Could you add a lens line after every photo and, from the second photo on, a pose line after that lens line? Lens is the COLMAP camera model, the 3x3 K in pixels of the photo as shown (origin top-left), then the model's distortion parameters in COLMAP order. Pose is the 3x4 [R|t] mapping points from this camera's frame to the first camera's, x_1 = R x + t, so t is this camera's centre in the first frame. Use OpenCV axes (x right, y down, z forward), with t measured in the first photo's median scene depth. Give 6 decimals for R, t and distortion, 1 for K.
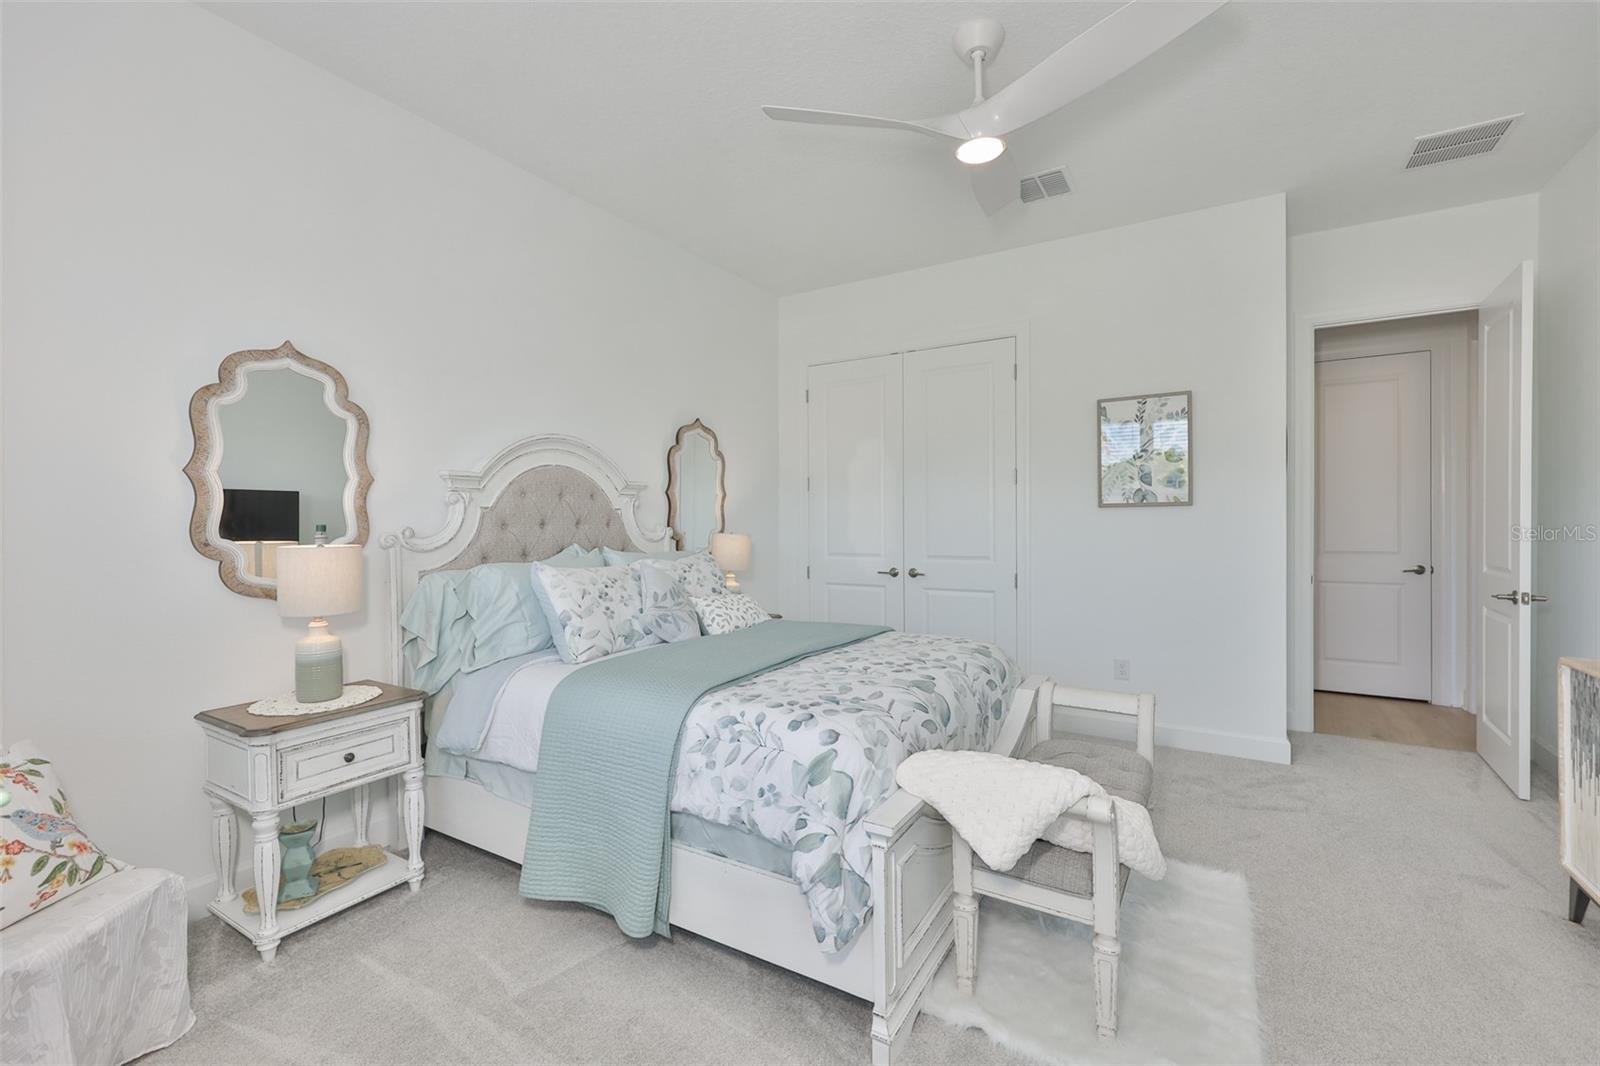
lens RADIAL K [[689.8, 0, 833.2], [0, 689.8, 523.8], [0, 0, 1]] dist [0.001454, -0.001030]
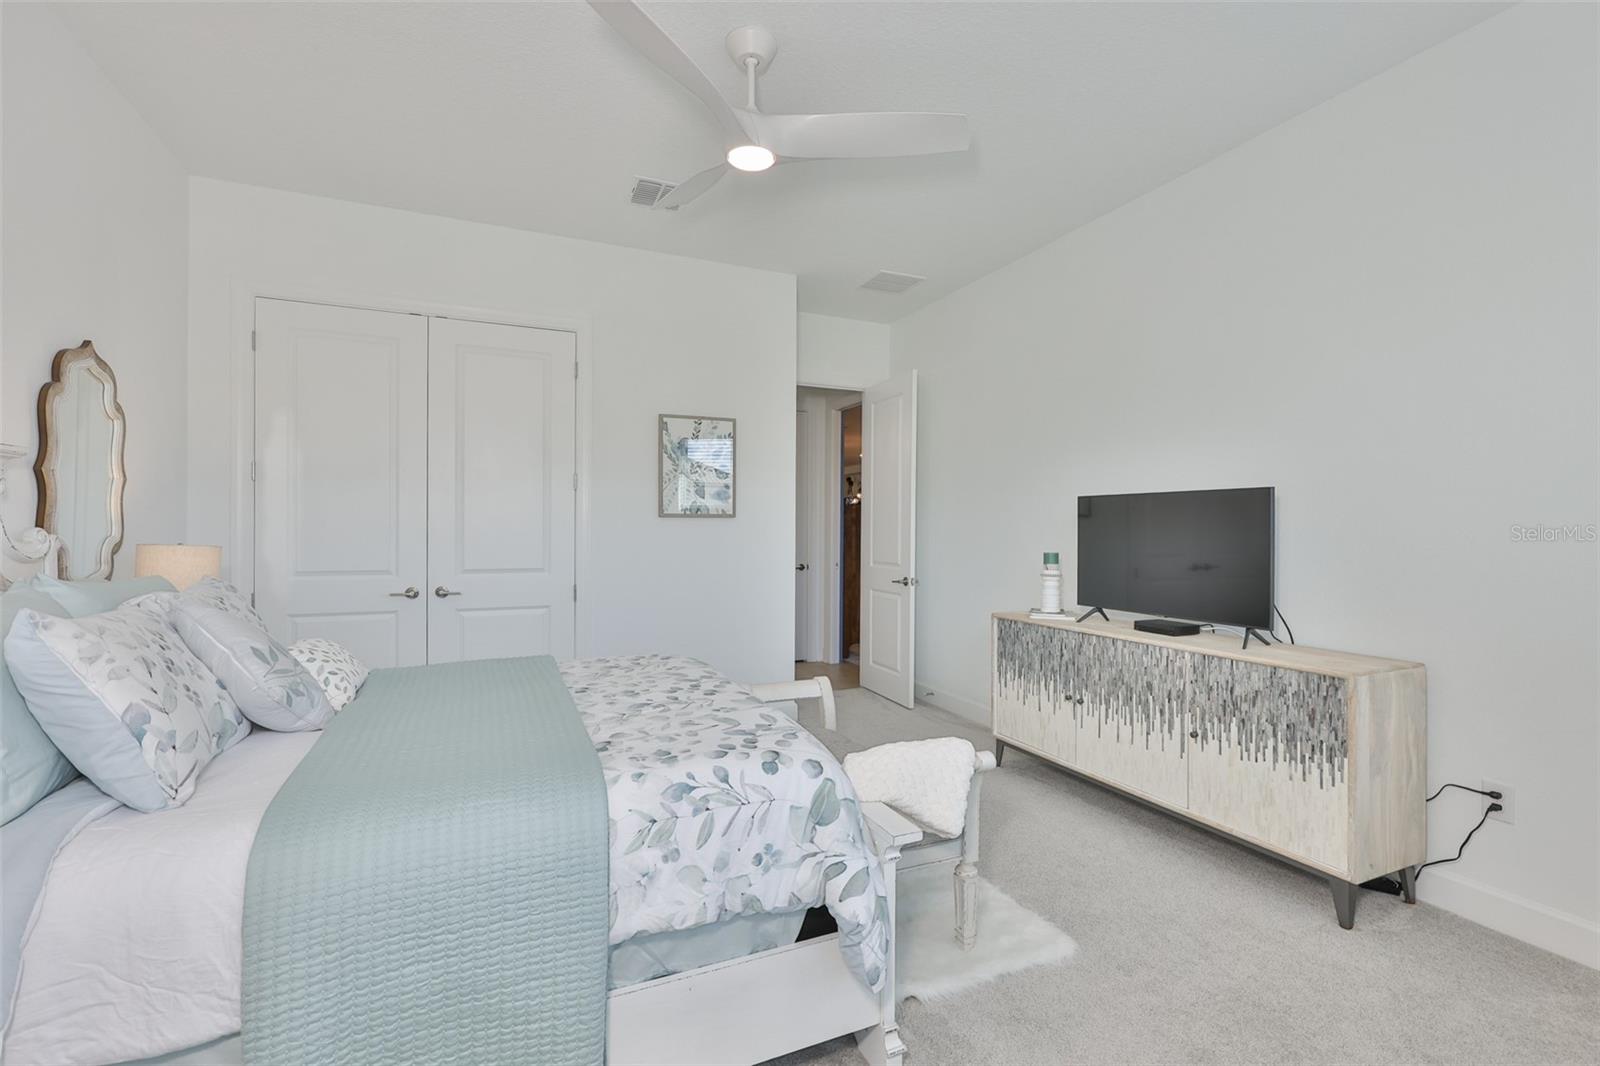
lens RADIAL K [[689.8, 0, 795.2], [0, 689.8, 531.7], [0, 0, 1]] dist [0.001454, -0.001030]
pose [[0.586788, 0.007033, 0.809710, -0.448851], [-0.005725, 0.999973, -0.004536, 0.002775], [-0.809720, -0.001974, 0.586813, 0.293187]]
